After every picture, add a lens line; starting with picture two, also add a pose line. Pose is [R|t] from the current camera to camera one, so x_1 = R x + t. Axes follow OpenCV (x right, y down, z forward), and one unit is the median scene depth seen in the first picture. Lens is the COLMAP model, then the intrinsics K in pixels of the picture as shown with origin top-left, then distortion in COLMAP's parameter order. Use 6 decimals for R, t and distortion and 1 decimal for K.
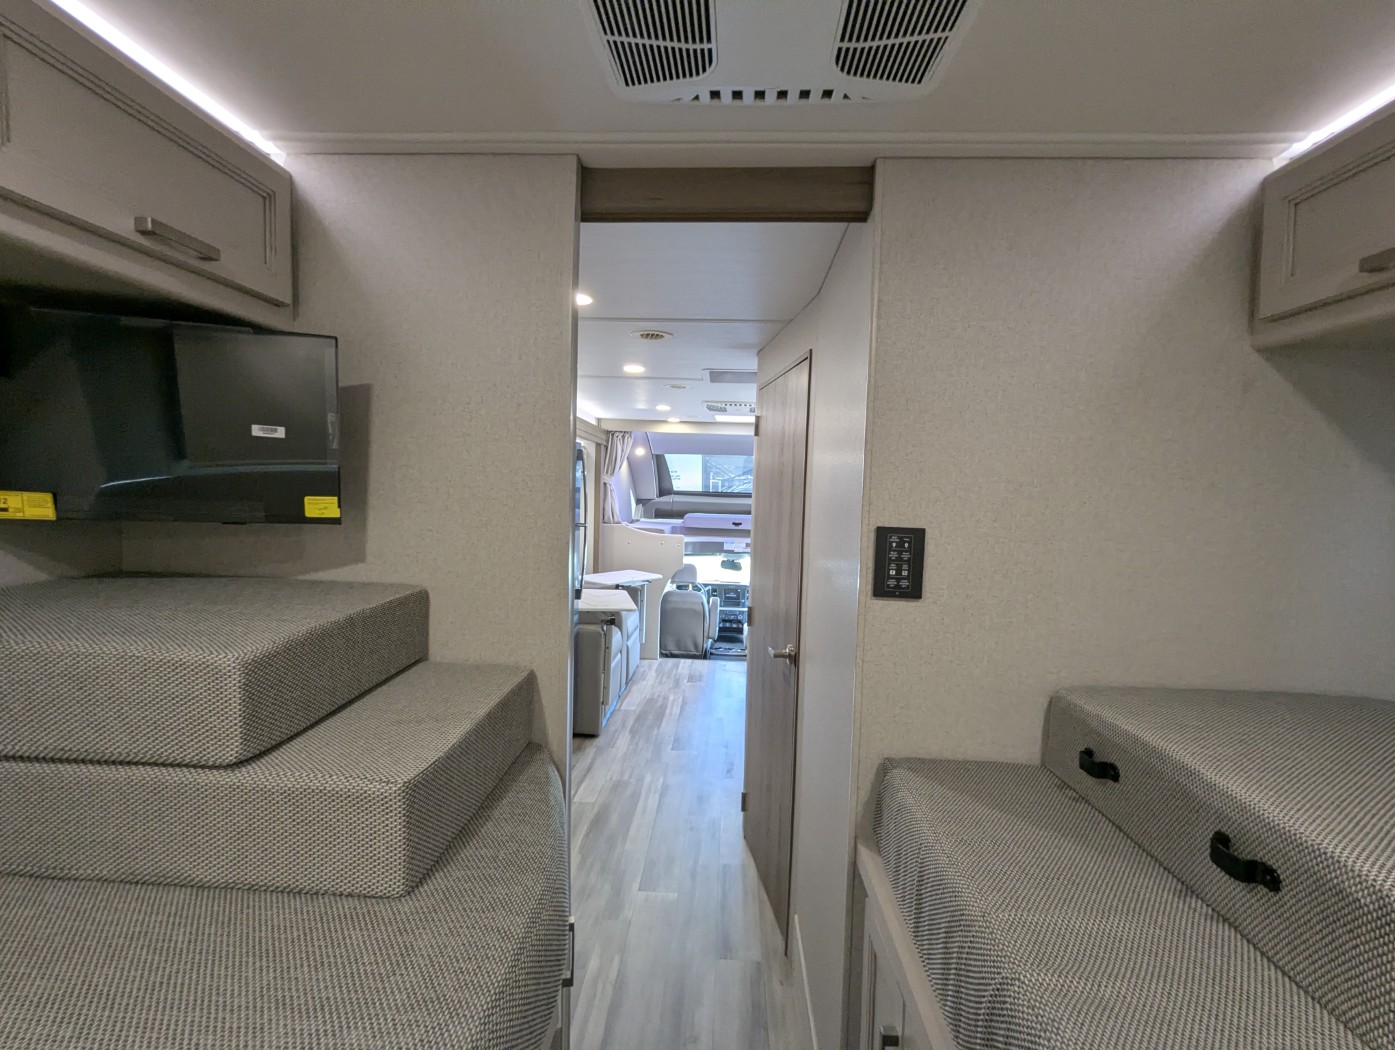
lens RADIAL K [[663.7, 0, 707.8], [0, 663.7, 520.5], [0, 0, 1]] dist [-0.005064, 0.002893]
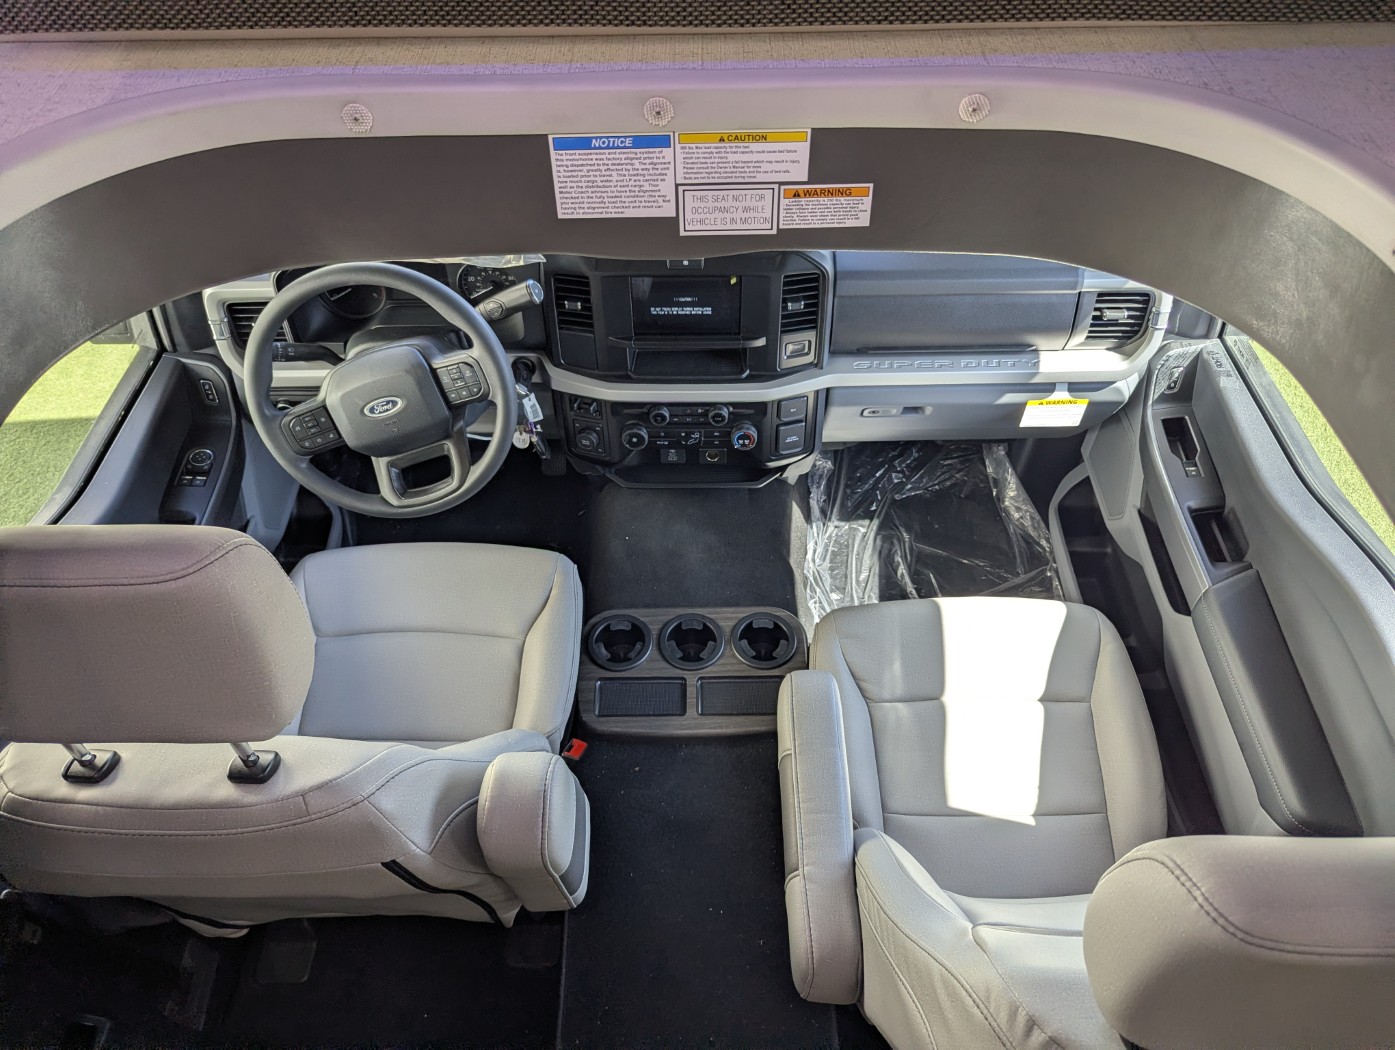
lens RADIAL K [[992.8, 0, 698.7], [0, 992.8, 510.2], [0, 0, 1]] dist [0.042147, -0.032919]
pose [[0.998237, -0.059008, -0.006345, 0.042779], [0.045059, 0.683983, 0.728105, -0.024359], [-0.038624, -0.727107, 0.685436, 0.924517]]
